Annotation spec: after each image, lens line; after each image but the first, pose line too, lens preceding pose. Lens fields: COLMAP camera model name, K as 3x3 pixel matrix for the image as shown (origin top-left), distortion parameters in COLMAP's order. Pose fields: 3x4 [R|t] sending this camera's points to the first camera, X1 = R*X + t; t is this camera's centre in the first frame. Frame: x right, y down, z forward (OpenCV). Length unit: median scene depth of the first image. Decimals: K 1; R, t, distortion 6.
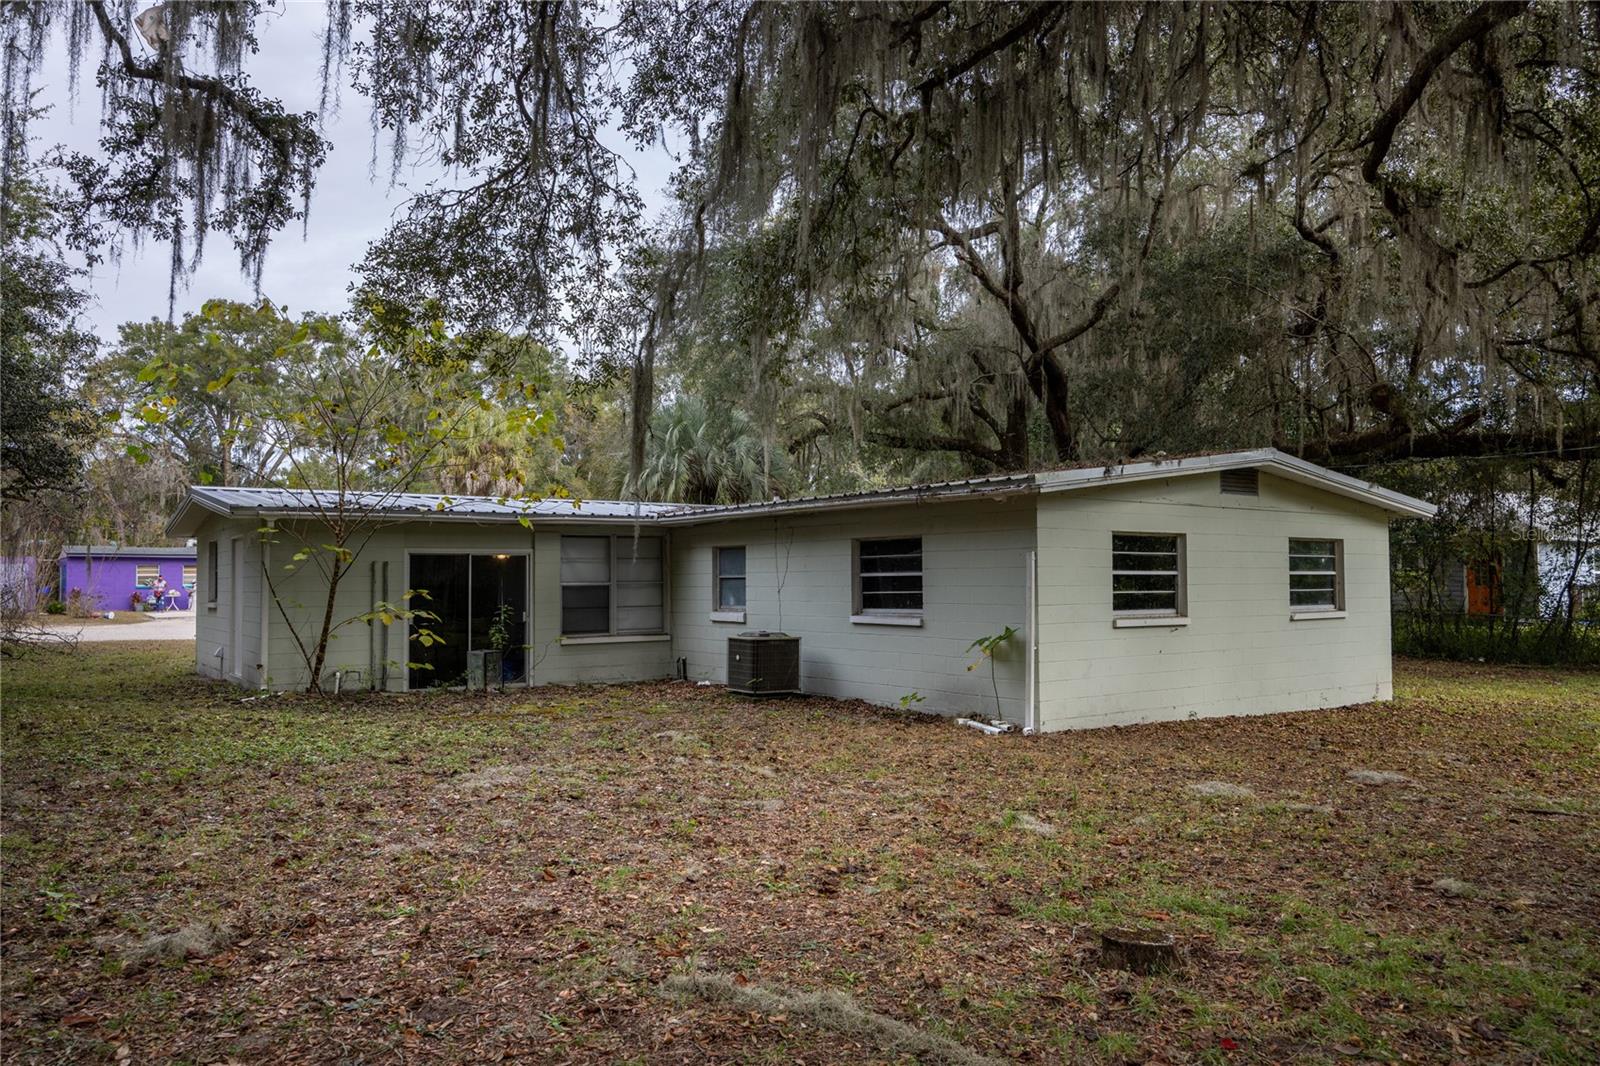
lens RADIAL K [[1165.9, 0, 798.9], [0, 1165.9, 532.1], [0, 0, 1]] dist [0.011415, 0.003502]
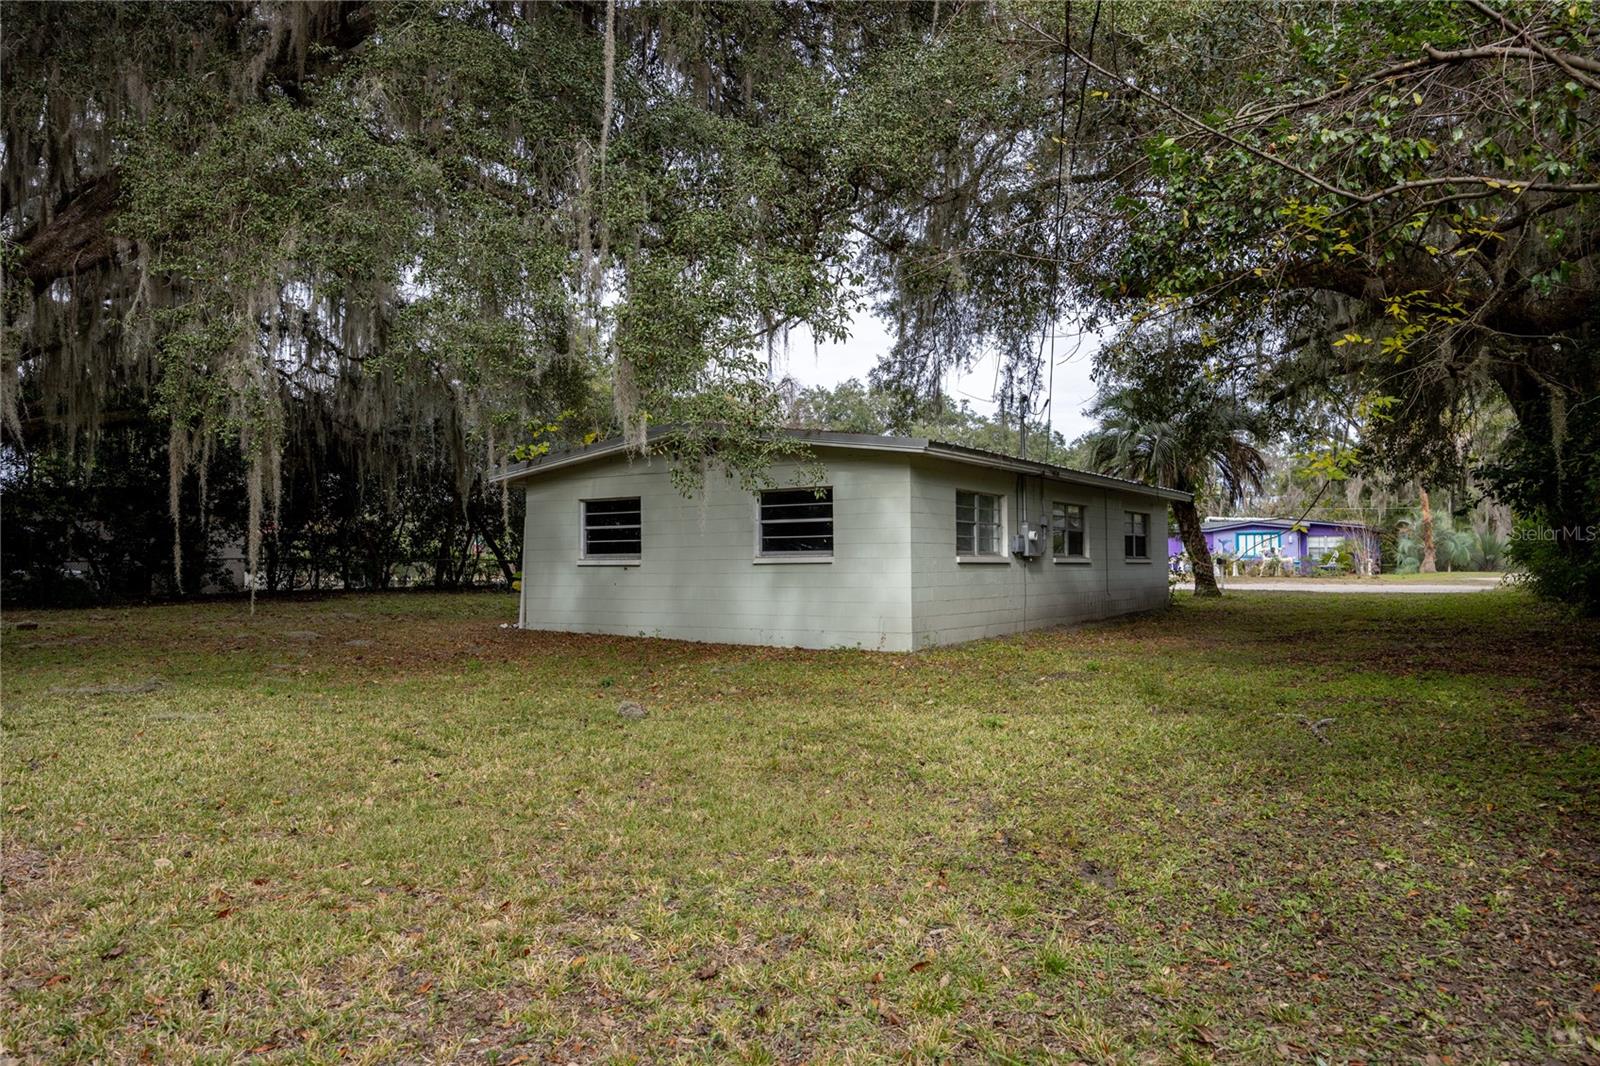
lens RADIAL K [[1165.9, 0, 798.9], [0, 1165.9, 533.8], [0, 0, 1]] dist [0.011415, 0.003502]
pose [[0.410938, -0.003286, -0.911657, 1.518115], [0.069671, 0.997182, 0.027811, 0.017602], [0.908997, -0.074945, 0.410009, 0.572619]]
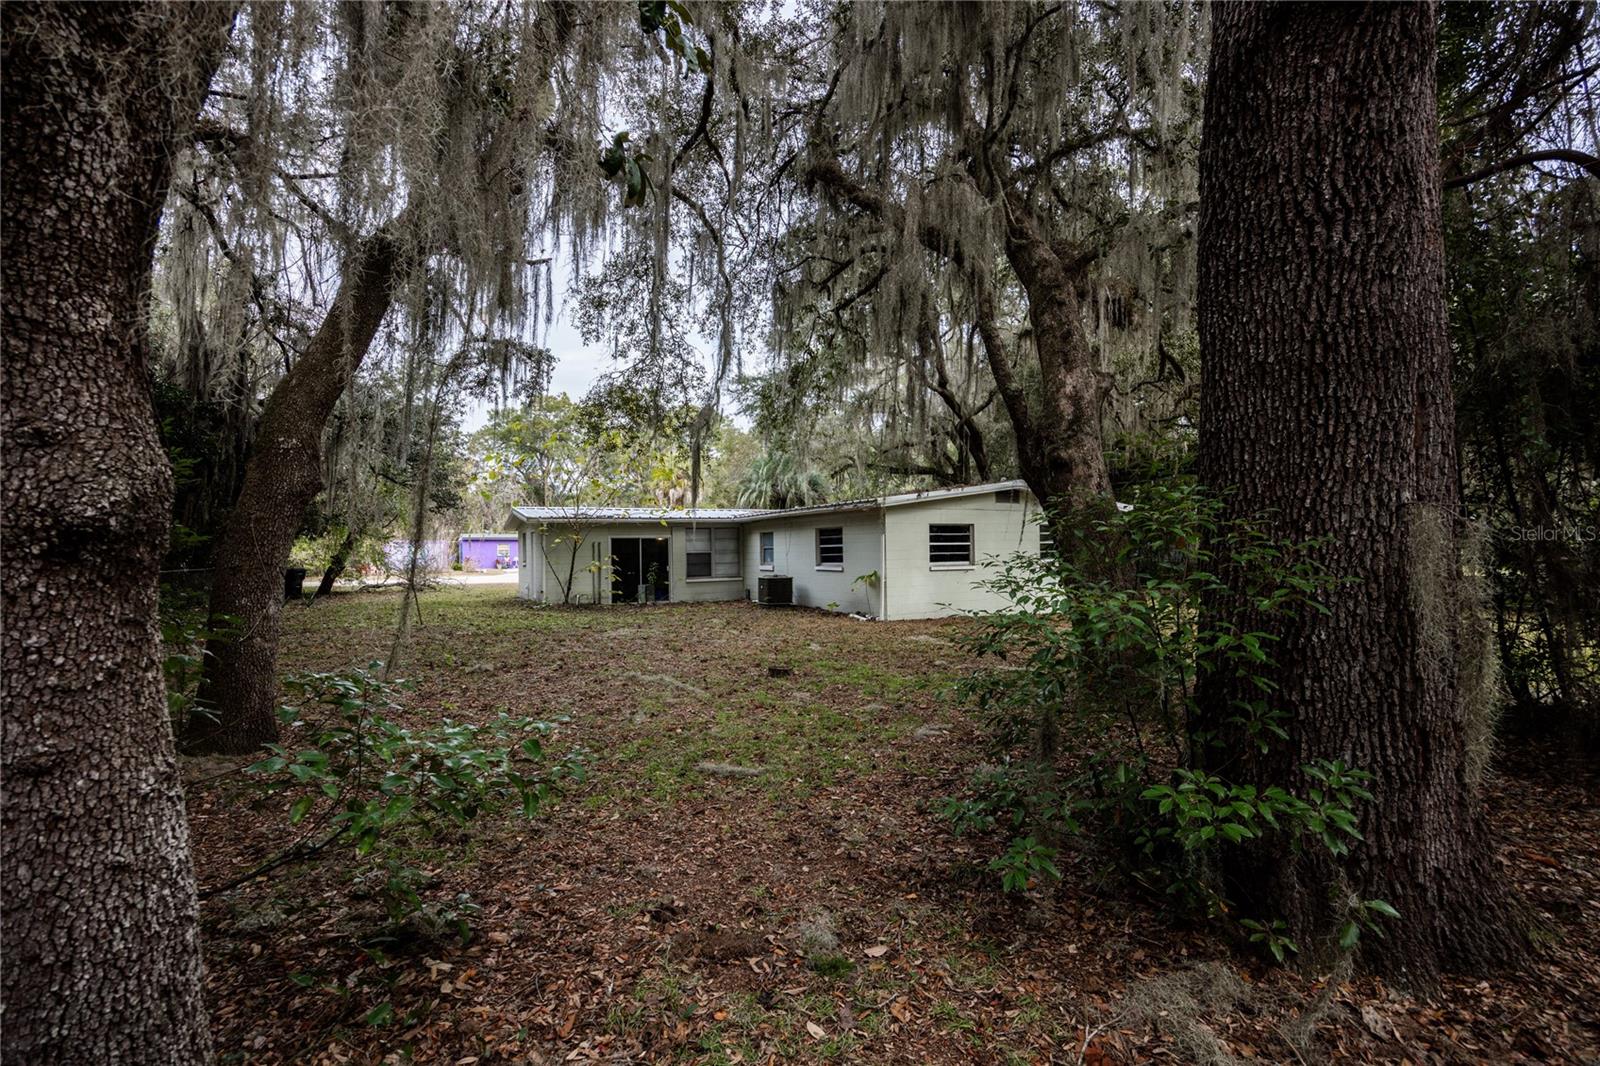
lens RADIAL K [[722.5, 0, 798.0], [0, 722.5, 535.9], [0, 0, 1]] dist [-0.003866, -0.000103]
pose [[0.991917, -0.012739, -0.126245, 0.177542], [0.015679, 0.999628, 0.022319, -0.010063], [0.125913, -0.024118, 0.991748, -0.257021]]
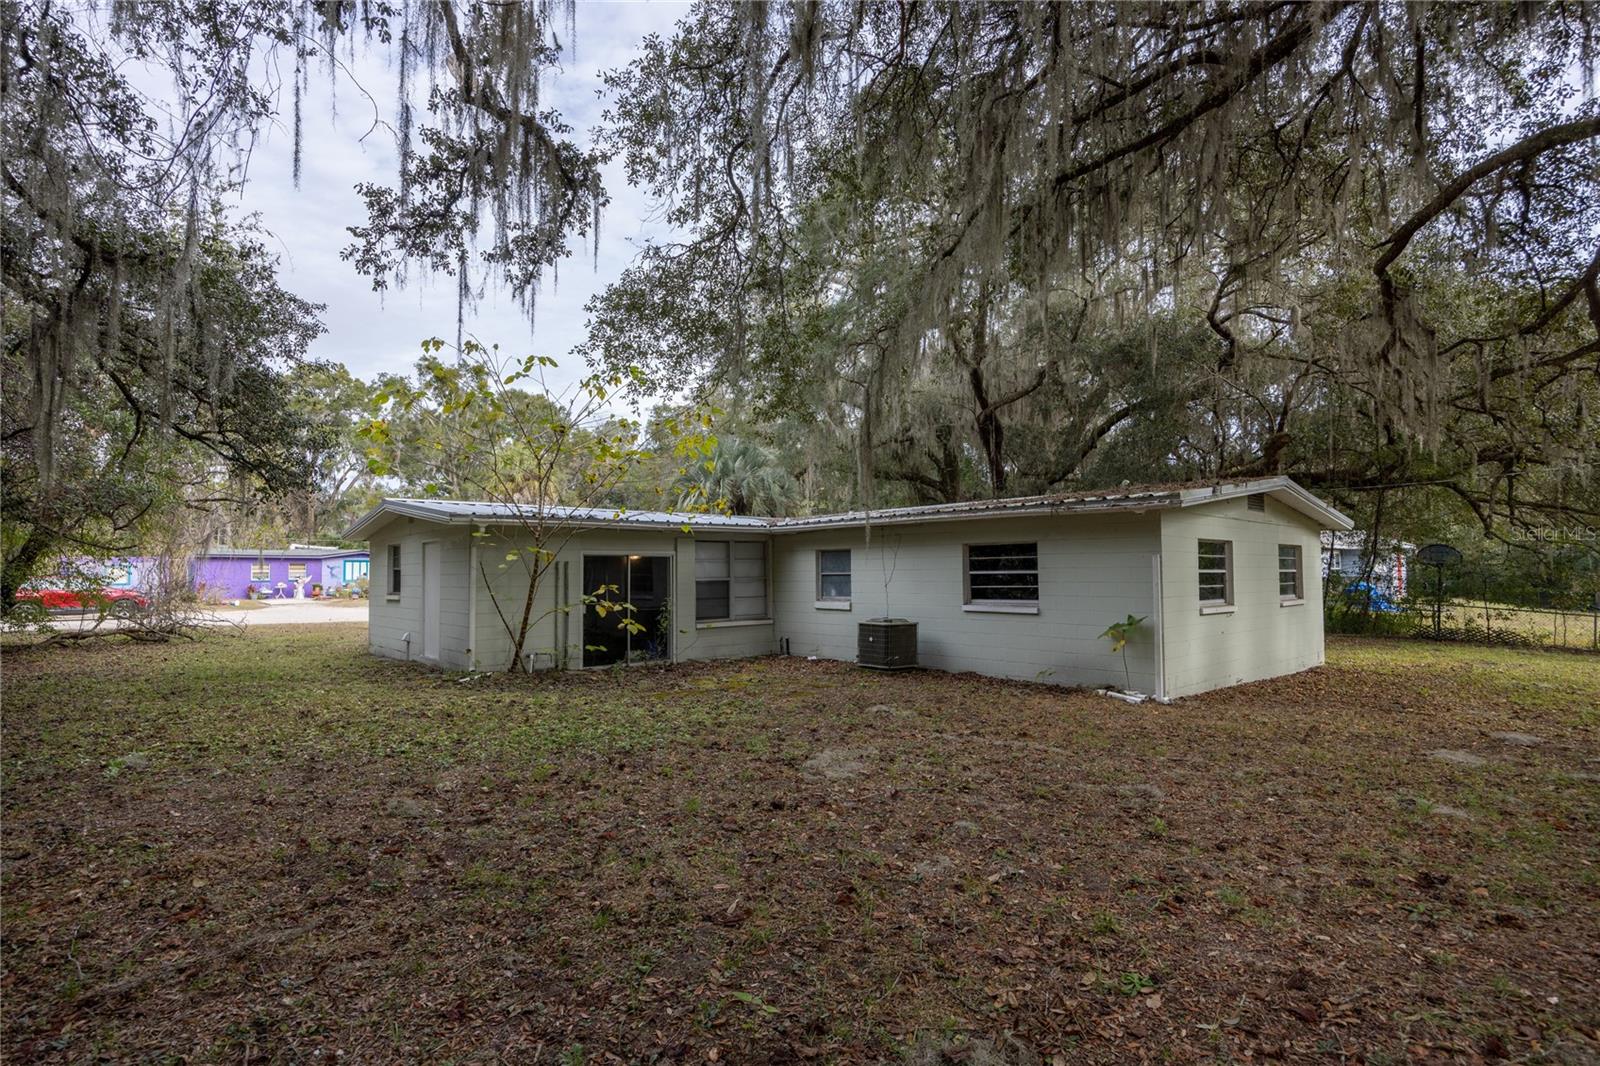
lens RADIAL K [[804.7, 0, 808.1], [0, 804.7, 536.0], [0, 0, 1]] dist [-0.000058, -0.001347]
pose [[0.992598, 0.005052, 0.121339, -0.230211], [-0.004318, 0.999971, -0.006308, 0.003509], [-0.121368, 0.005737, 0.992591, 0.163175]]
